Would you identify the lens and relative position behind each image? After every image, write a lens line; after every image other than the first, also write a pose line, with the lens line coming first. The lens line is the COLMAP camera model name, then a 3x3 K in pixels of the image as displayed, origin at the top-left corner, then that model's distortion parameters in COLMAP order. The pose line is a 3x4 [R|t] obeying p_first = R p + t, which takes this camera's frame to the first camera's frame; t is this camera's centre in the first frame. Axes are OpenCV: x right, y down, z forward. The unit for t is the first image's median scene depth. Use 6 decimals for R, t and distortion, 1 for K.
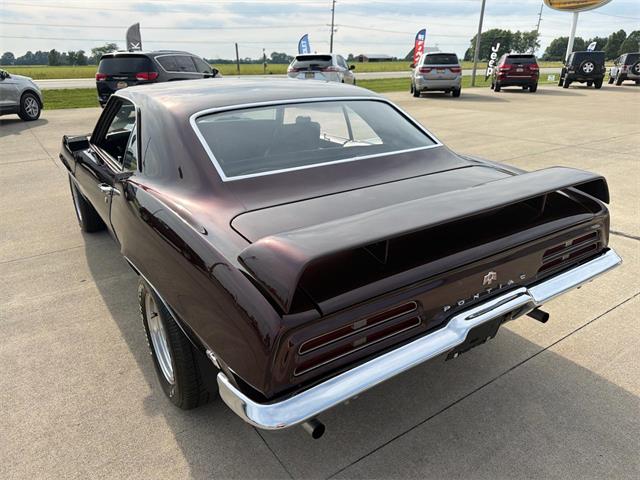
lens RADIAL K [[460.2, 0, 323.1], [0, 460.2, 242.4], [0, 0, 1]] dist [0.014132, -0.019891]
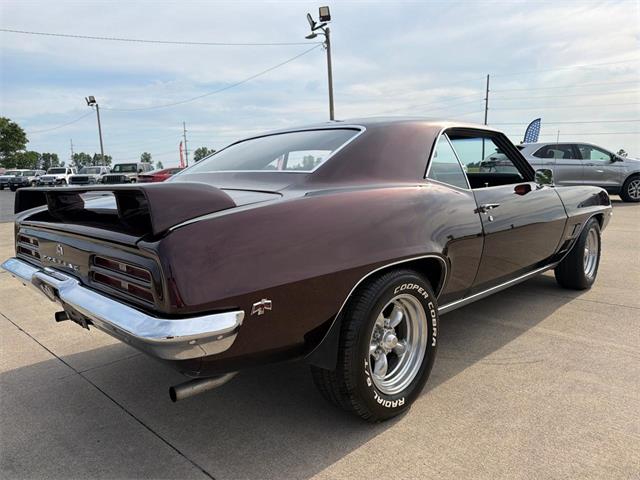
lens RADIAL K [[460.2, 0, 319.4], [0, 460.2, 239.7], [0, 0, 1]] dist [0.014132, -0.019891]
pose [[0.194030, 0.144114, -0.970352, 0.170848], [-0.337779, 0.938480, 0.071839, -0.026493], [0.921009, 0.313826, 0.230772, 0.141503]]
